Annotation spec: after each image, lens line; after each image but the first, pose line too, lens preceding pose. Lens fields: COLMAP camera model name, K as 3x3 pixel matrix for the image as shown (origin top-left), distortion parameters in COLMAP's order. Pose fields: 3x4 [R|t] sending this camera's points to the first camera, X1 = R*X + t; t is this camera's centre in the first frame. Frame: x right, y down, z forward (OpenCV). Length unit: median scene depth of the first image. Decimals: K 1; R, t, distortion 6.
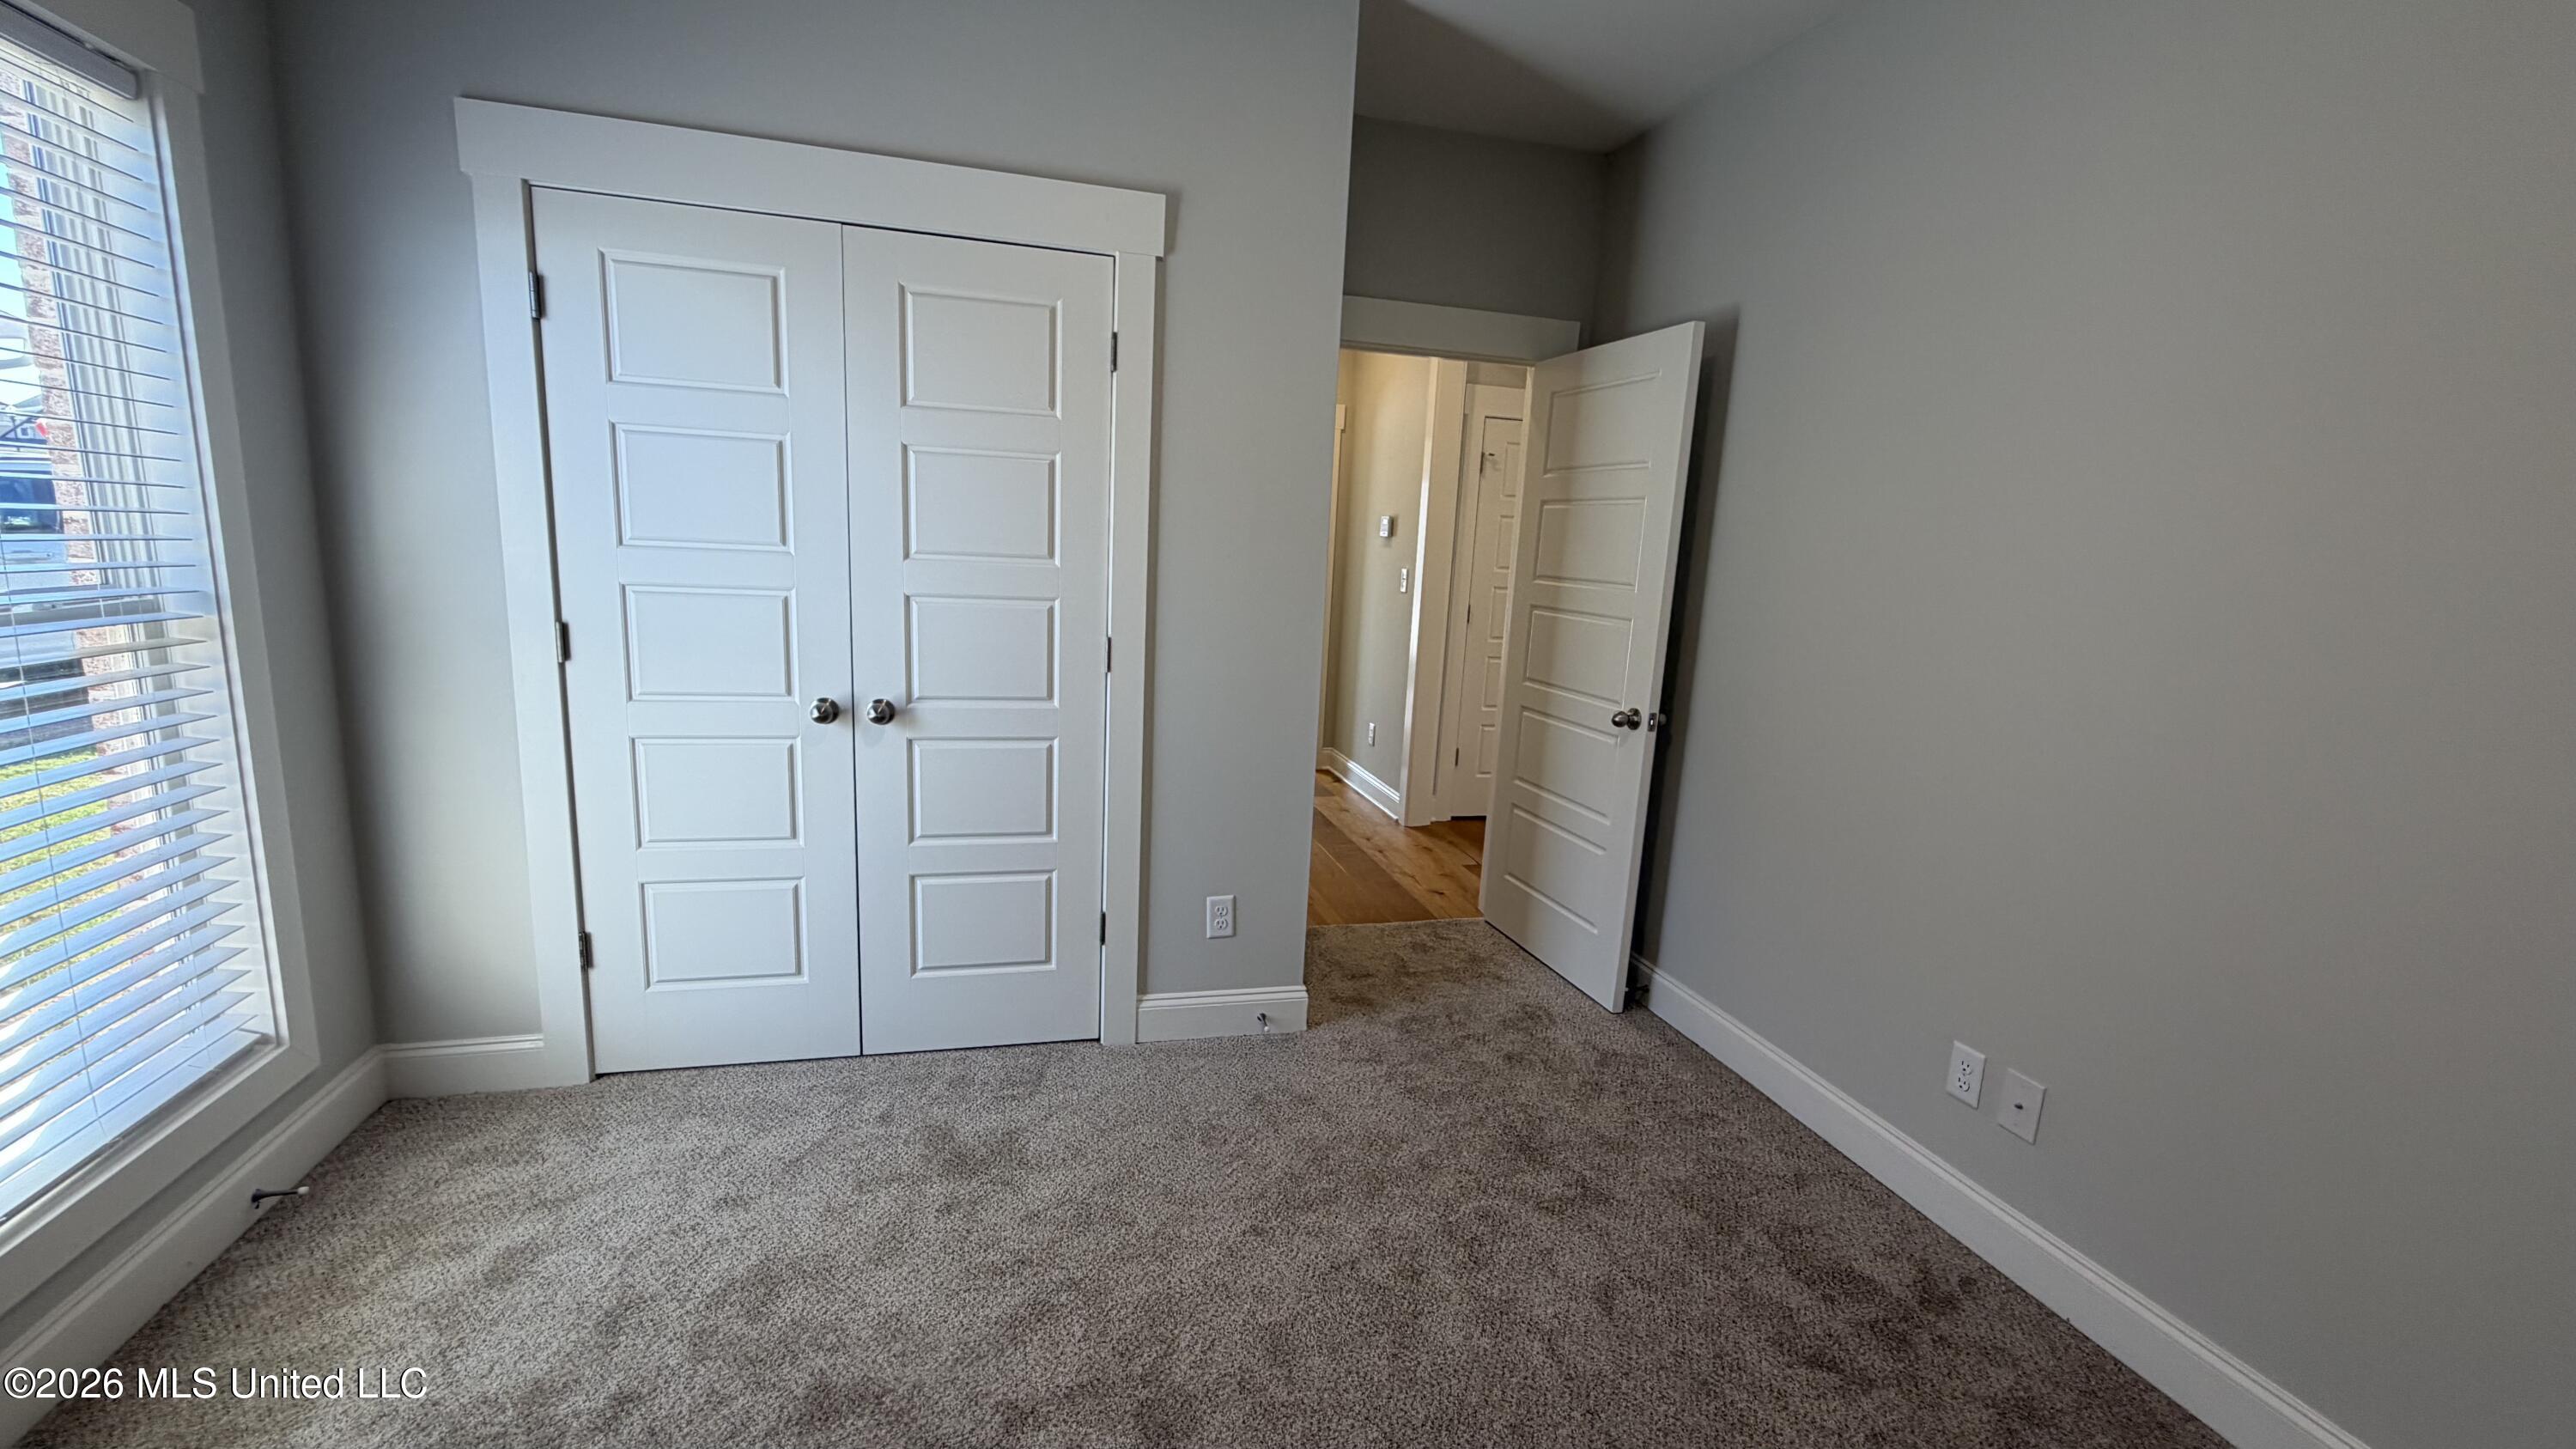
lens RADIAL K [[1036.7, 0, 1283.2], [0, 1036.7, 730.6], [0, 0, 1]] dist [-0.007811, -0.000280]
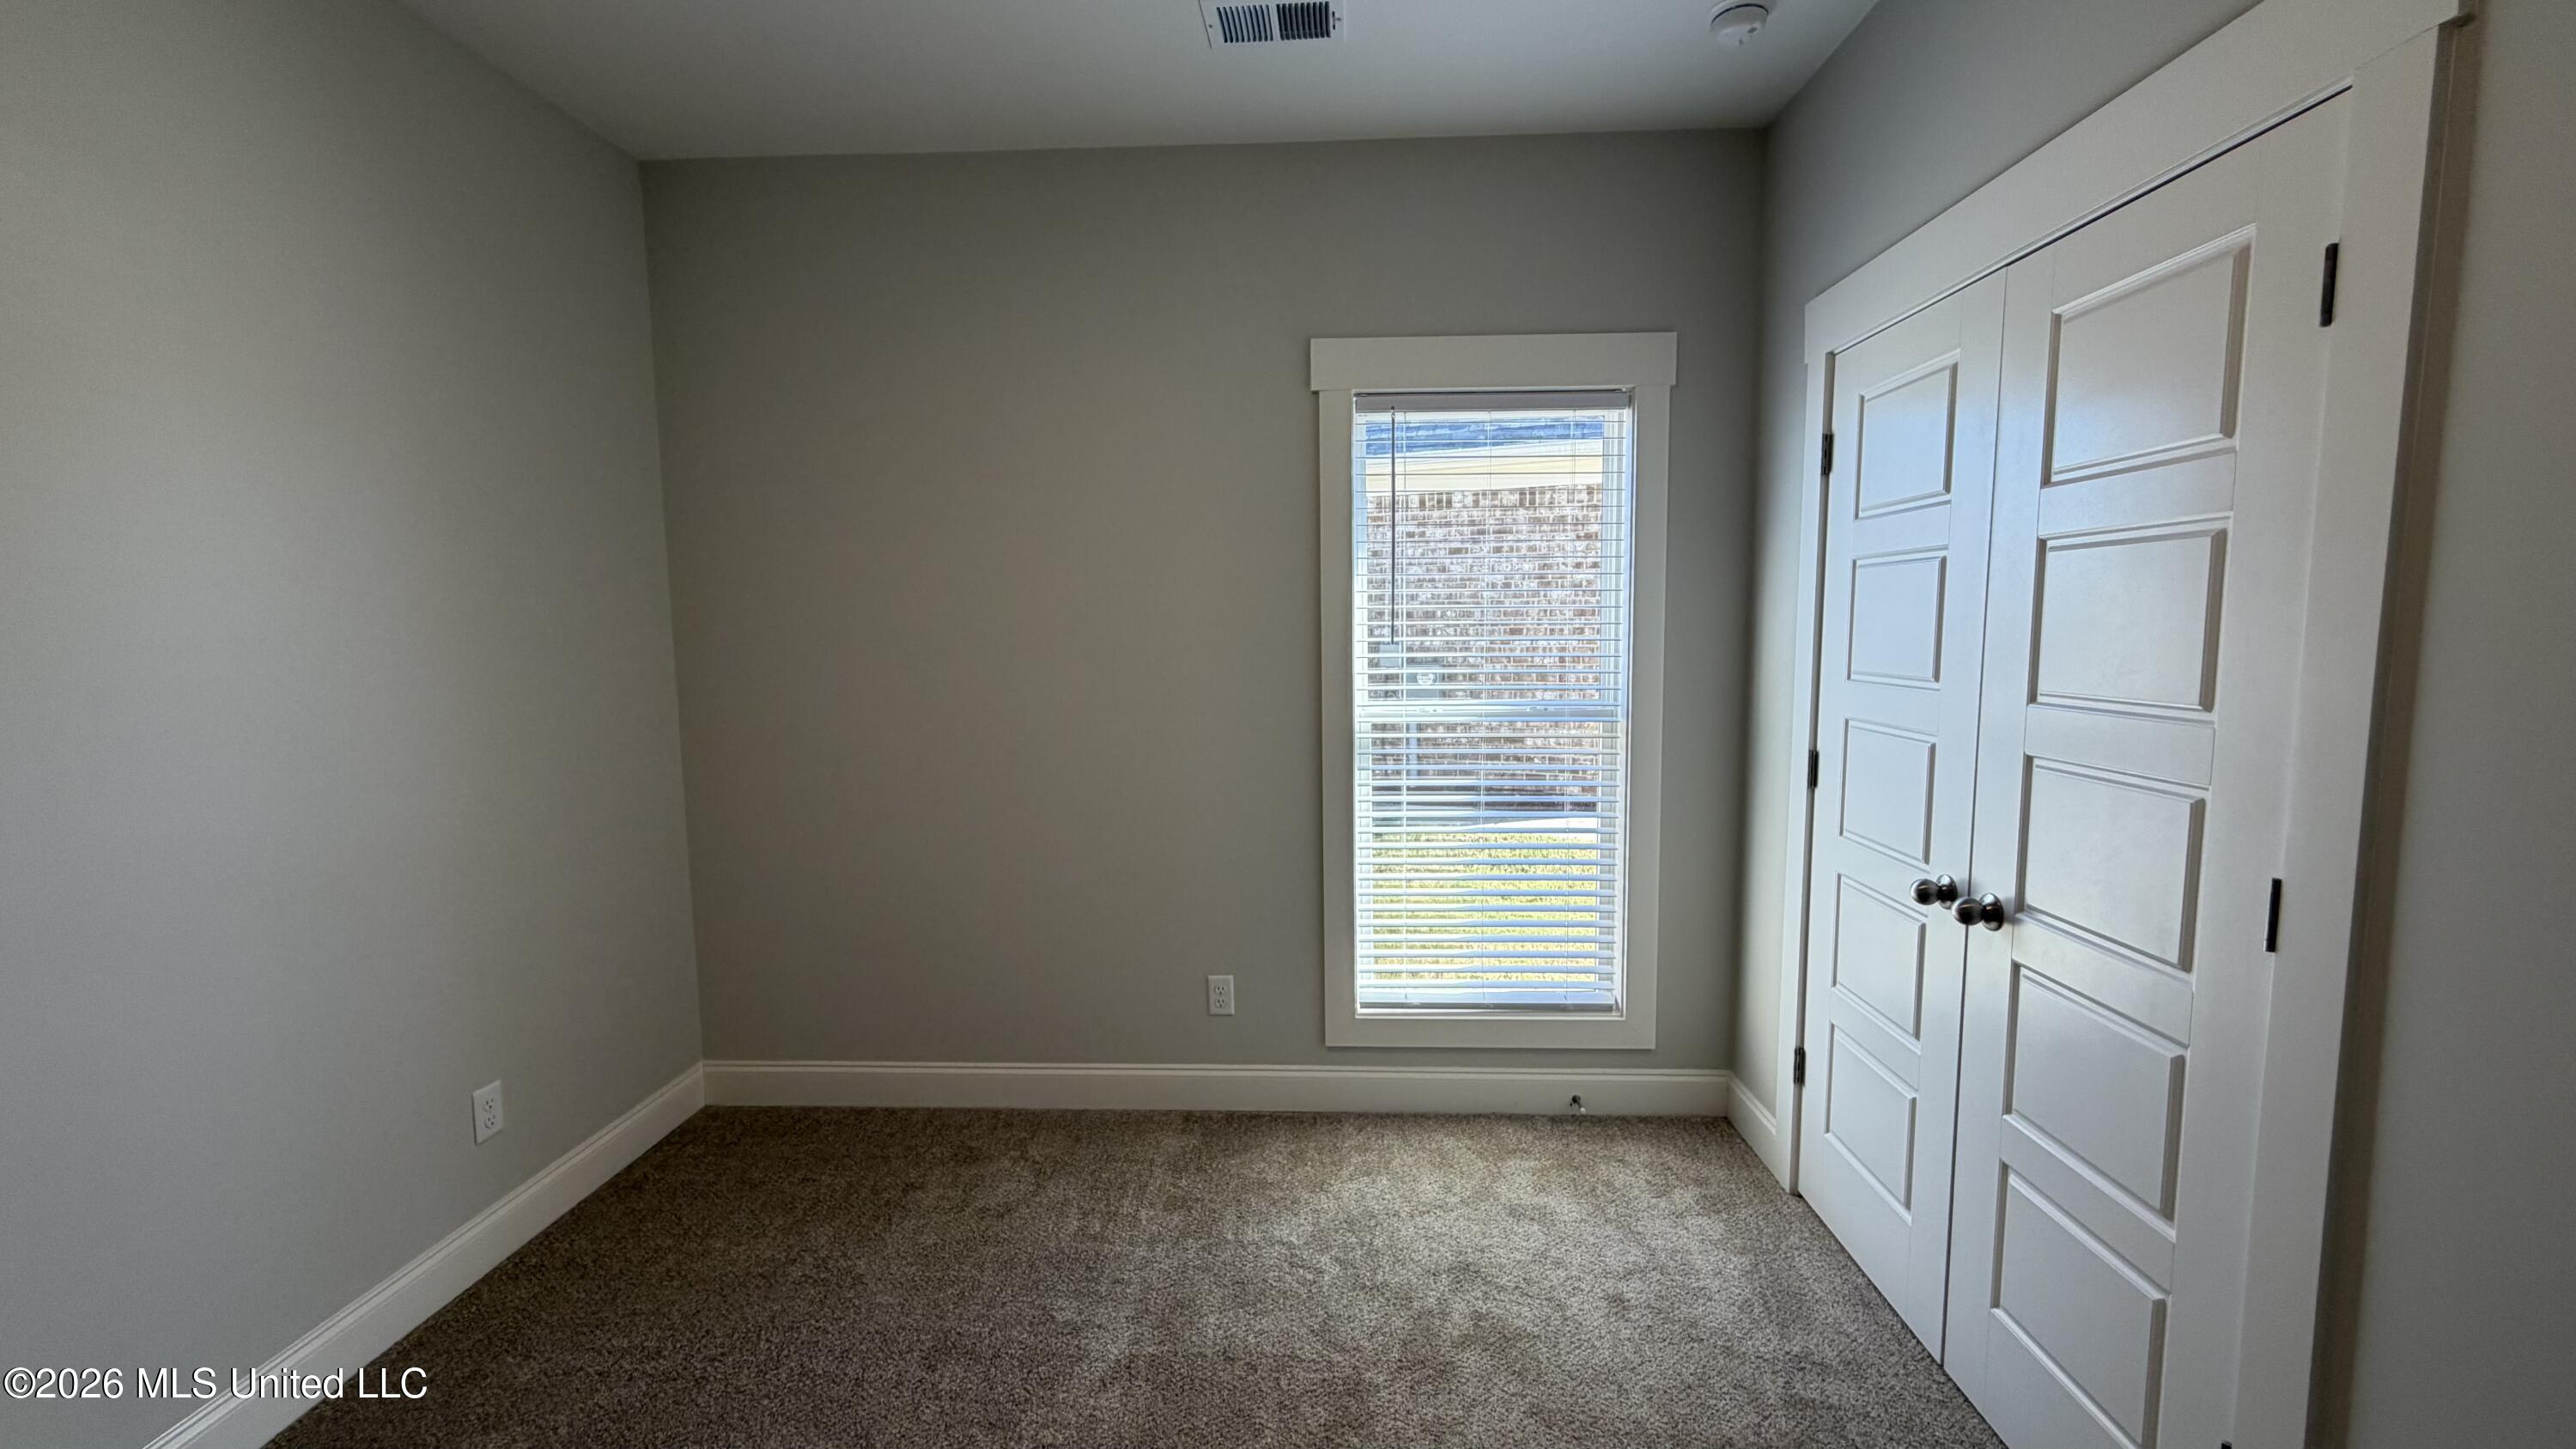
lens RADIAL K [[1036.7, 0, 1283.2], [0, 1036.7, 730.6], [0, 0, 1]] dist [-0.007811, -0.000280]
pose [[-0.293886, 0.054251, -0.954300, 0.469811], [-0.169033, 0.979703, 0.107750, -0.146165], [0.940776, 0.192975, -0.278750, 0.772634]]
